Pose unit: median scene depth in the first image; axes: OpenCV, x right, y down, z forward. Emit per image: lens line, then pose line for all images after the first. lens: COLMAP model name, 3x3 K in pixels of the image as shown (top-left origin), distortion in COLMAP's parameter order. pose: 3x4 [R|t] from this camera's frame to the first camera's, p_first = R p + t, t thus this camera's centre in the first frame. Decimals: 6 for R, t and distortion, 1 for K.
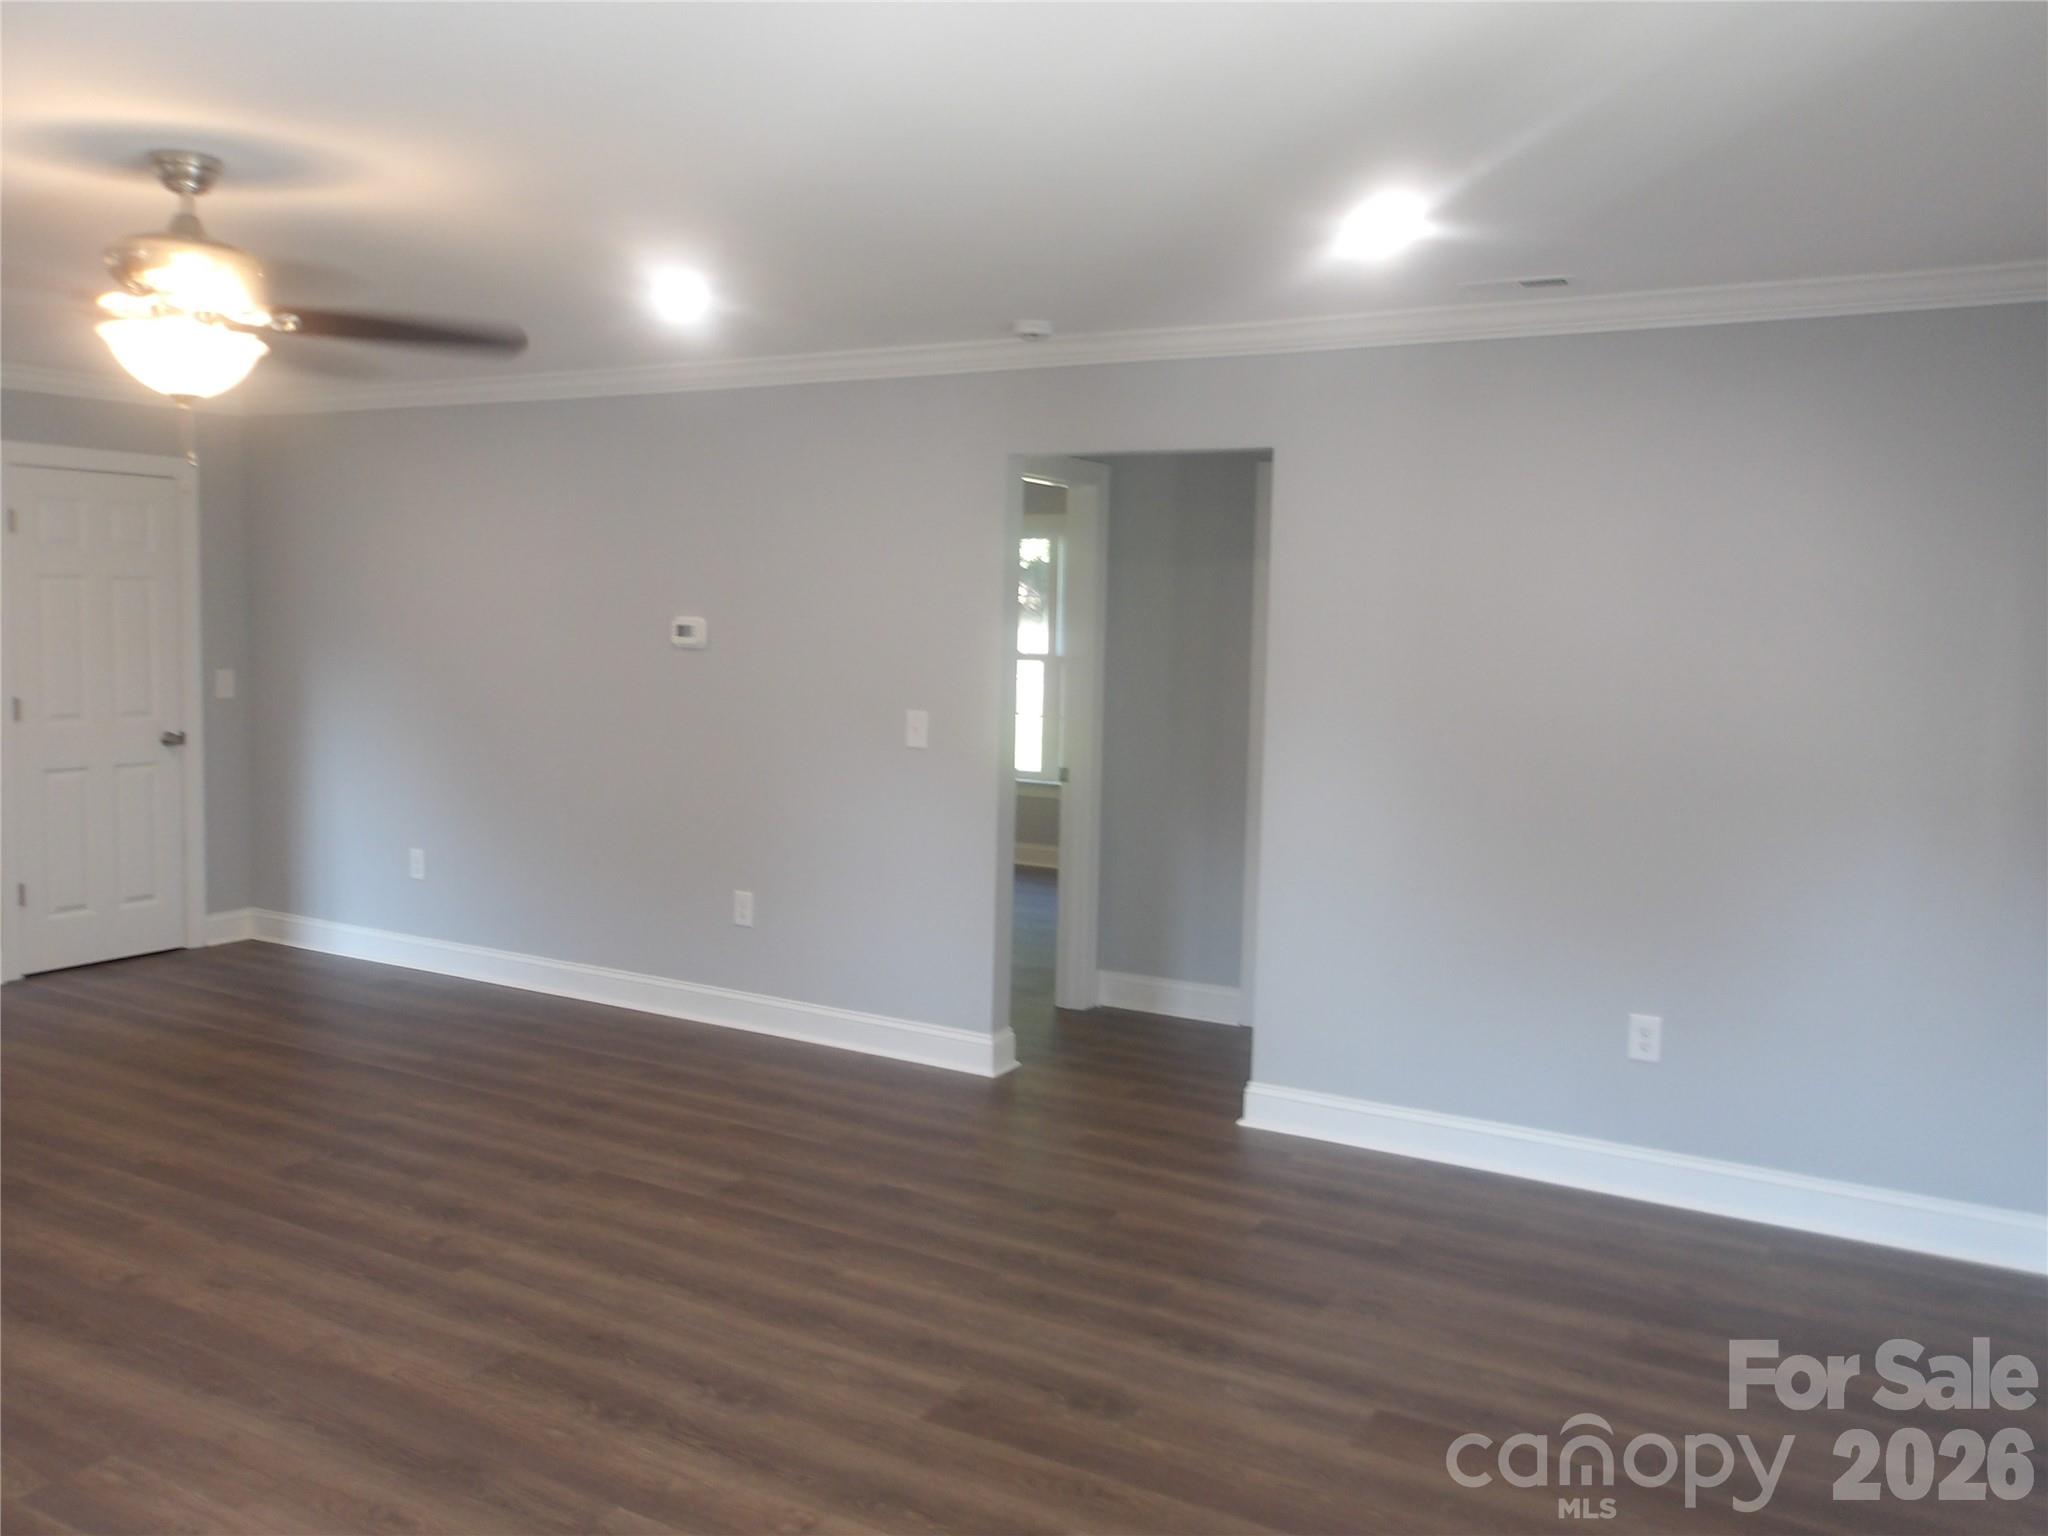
lens RADIAL K [[1660.5, 0, 1012.5], [0, 1660.5, 750.9], [0, 0, 1]] dist [0.000705, 0.013382]
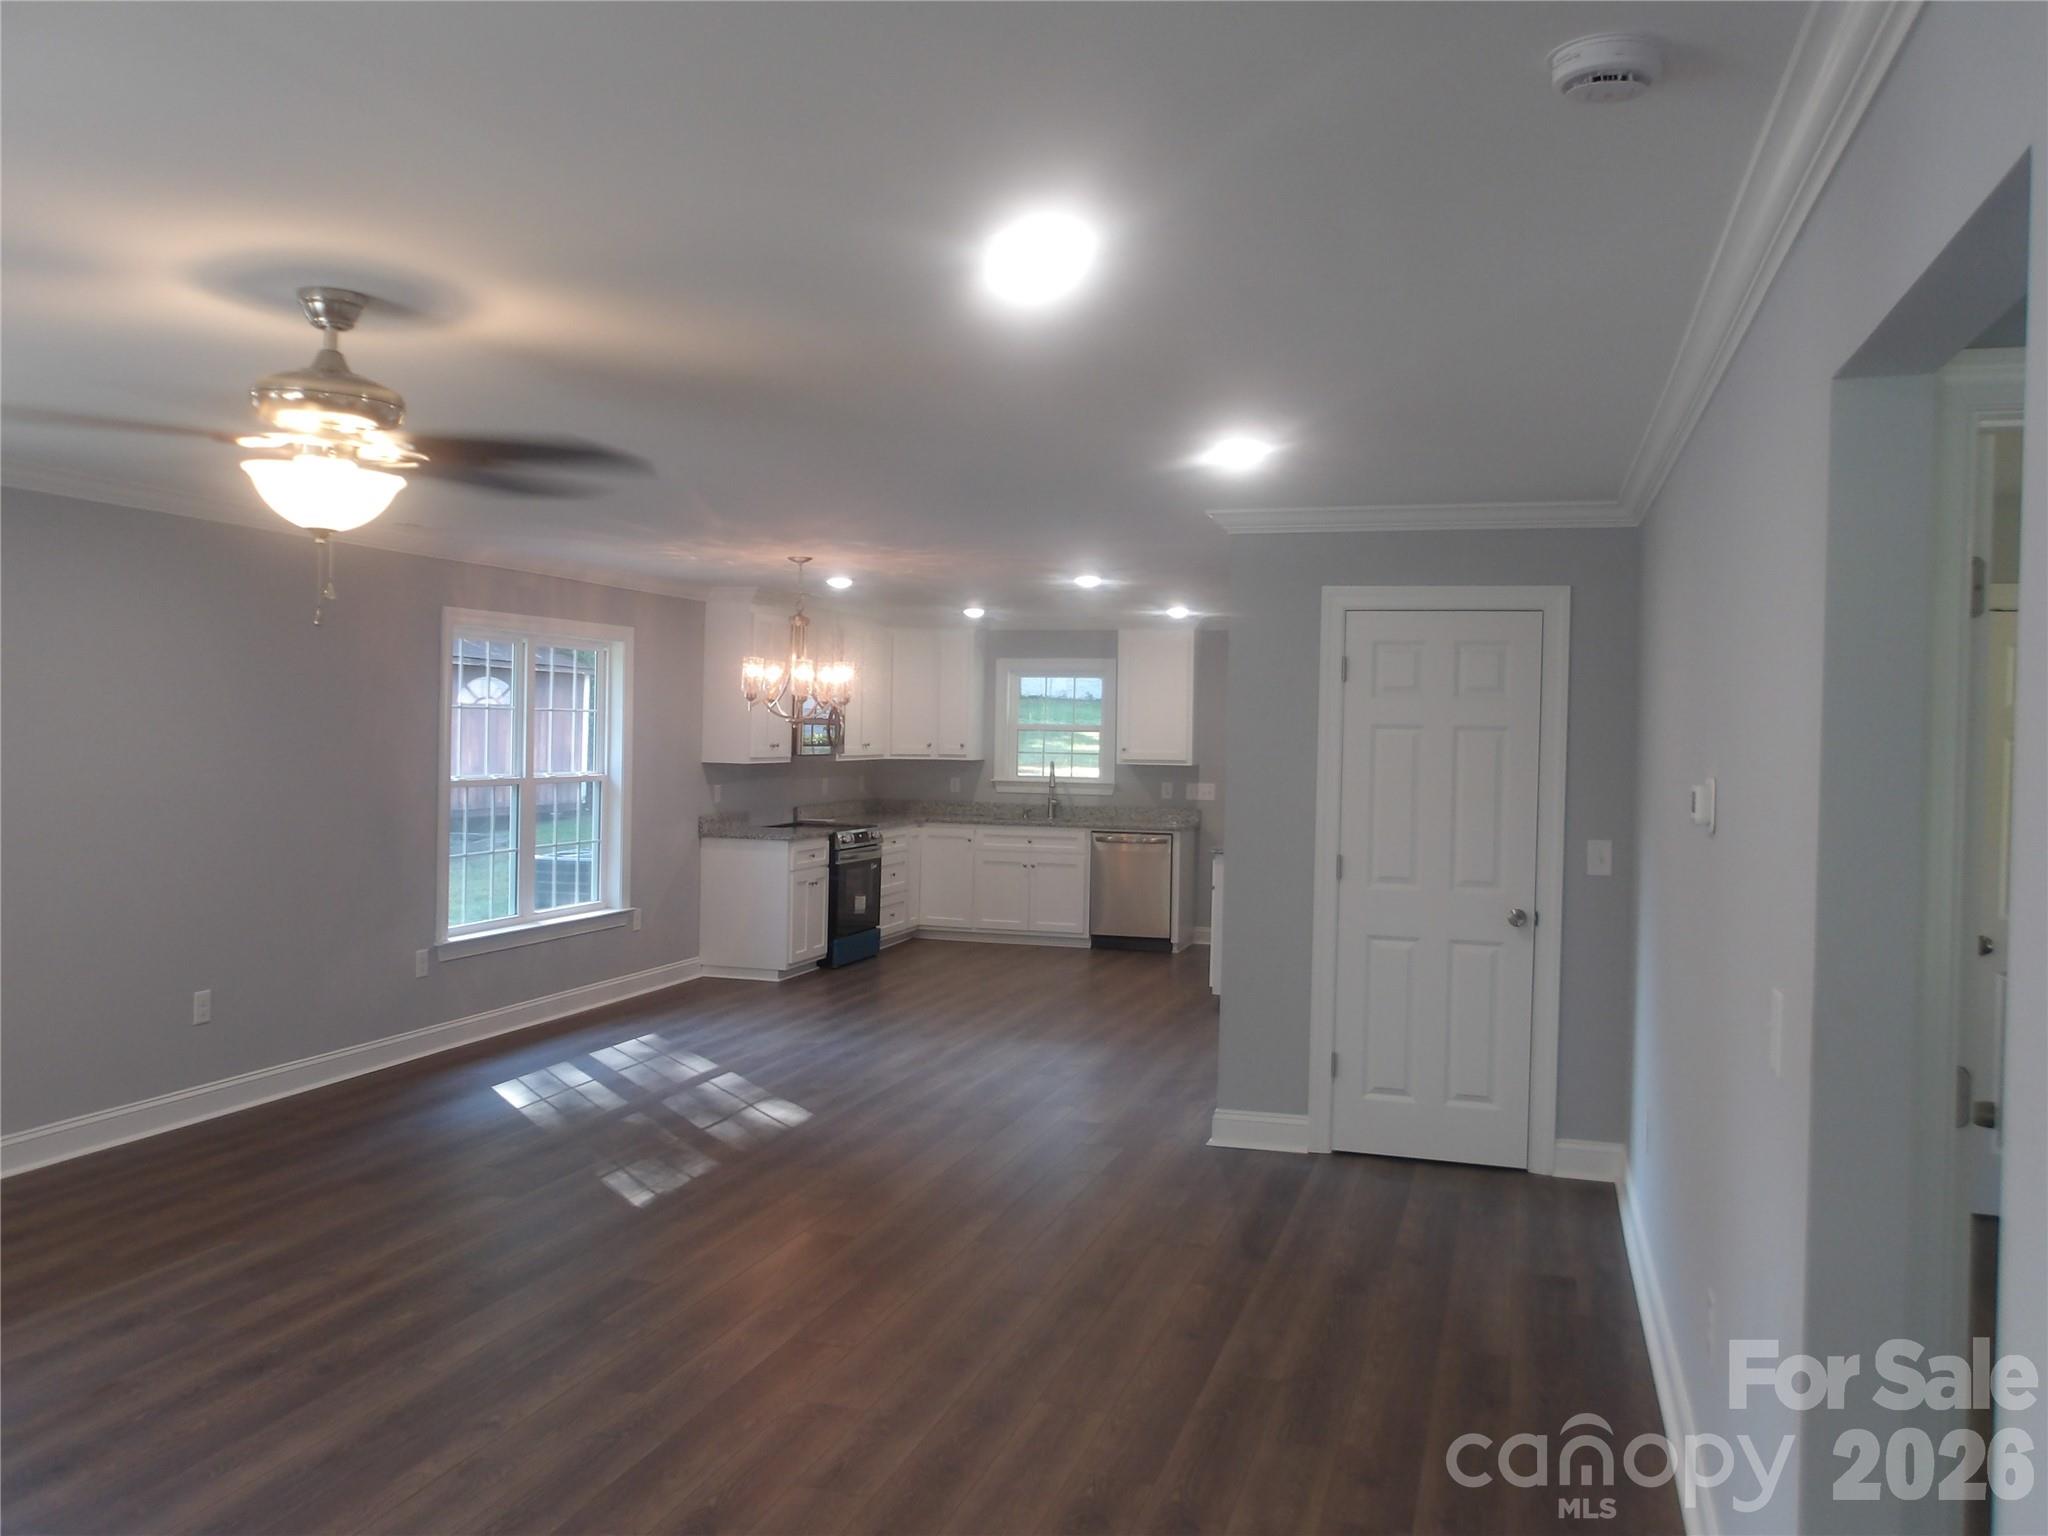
lens RADIAL K [[1660.5, 0, 1012.5], [0, 1660.5, 750.9], [0, 0, 1]] dist [0.000705, 0.013382]
pose [[0.215198, -0.003658, -0.976564, 0.400899], [-0.098198, 0.994844, -0.025366, -0.068015], [0.971621, 0.101355, 0.213729, 0.850721]]
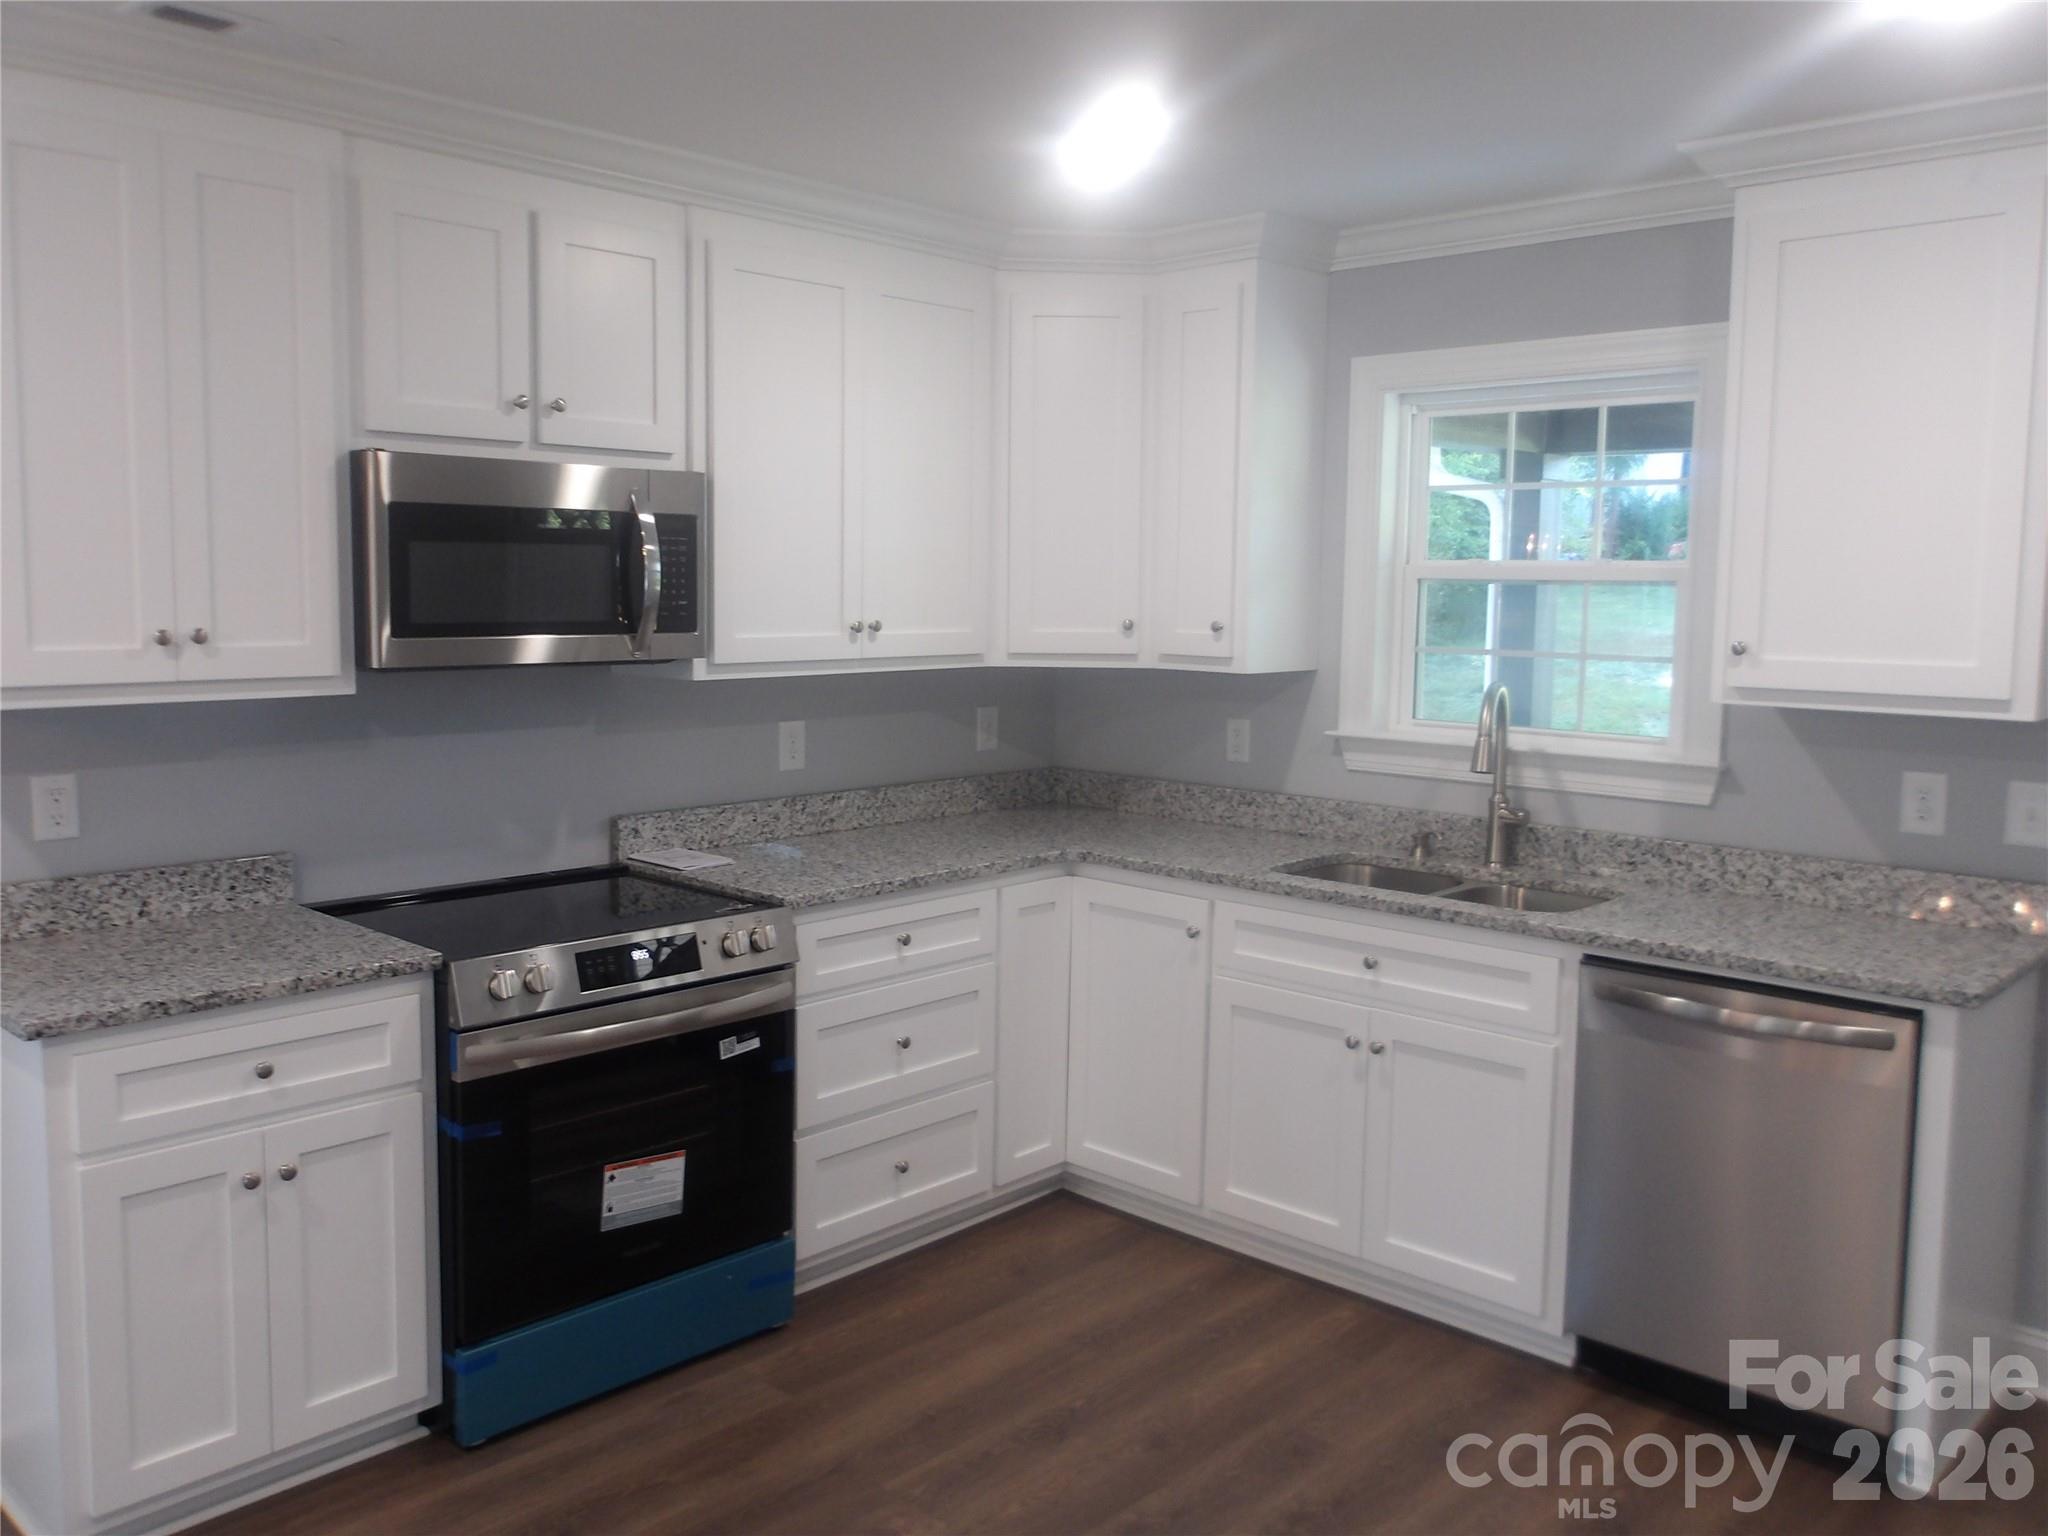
lens RADIAL K [[1660.5, 0, 1012.5], [0, 1660.5, 750.9], [0, 0, 1]] dist [0.000705, 0.013382]
pose [[-0.238941, 0.078213, -0.967879, -1.374727], [-0.102667, 0.989129, 0.105276, -0.154594], [0.965591, 0.124524, -0.228314, 1.452596]]
